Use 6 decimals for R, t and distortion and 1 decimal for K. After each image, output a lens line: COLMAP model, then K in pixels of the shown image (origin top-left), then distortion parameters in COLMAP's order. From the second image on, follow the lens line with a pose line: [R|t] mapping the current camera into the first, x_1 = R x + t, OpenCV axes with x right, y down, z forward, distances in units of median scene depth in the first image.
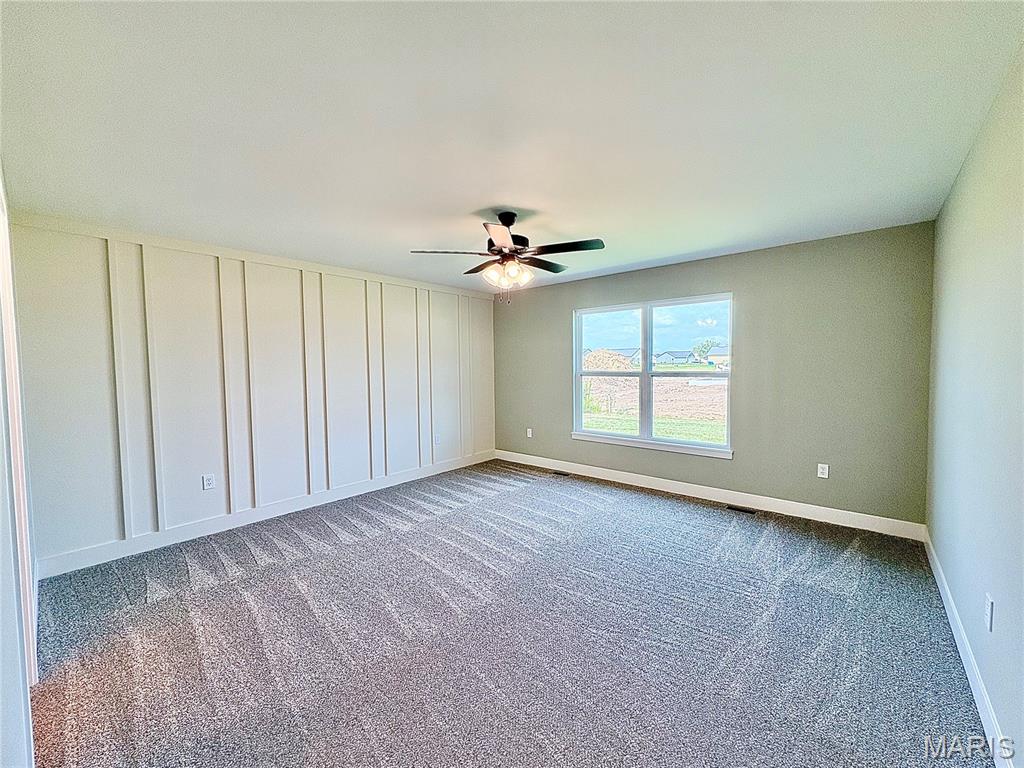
lens RADIAL K [[409.1, 0, 512.0], [0, 409.1, 384.0], [0, 0, 1]] dist [-0.000781, -0.000197]
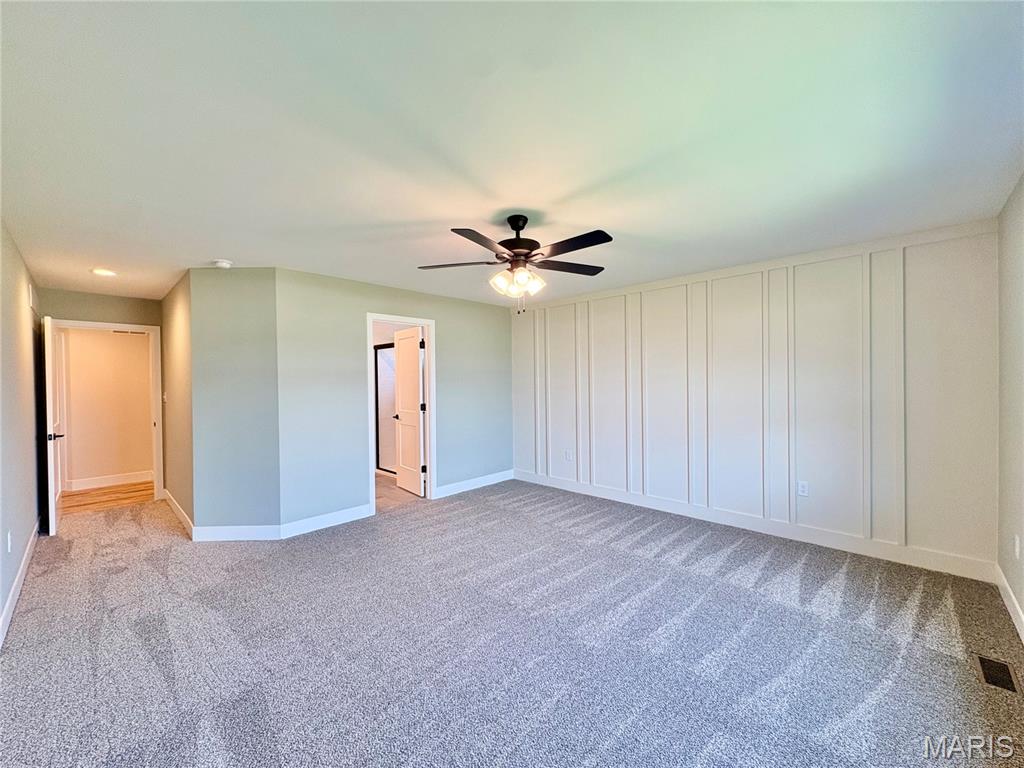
lens RADIAL K [[409.1, 0, 512.0], [0, 409.1, 384.0], [0, 0, 1]] dist [-0.000781, -0.000197]
pose [[-0.054438, 0.023660, -0.998237, 0.659322], [-0.031924, 0.999167, 0.025423, -0.047358], [0.998007, 0.033252, -0.053637, 0.744048]]
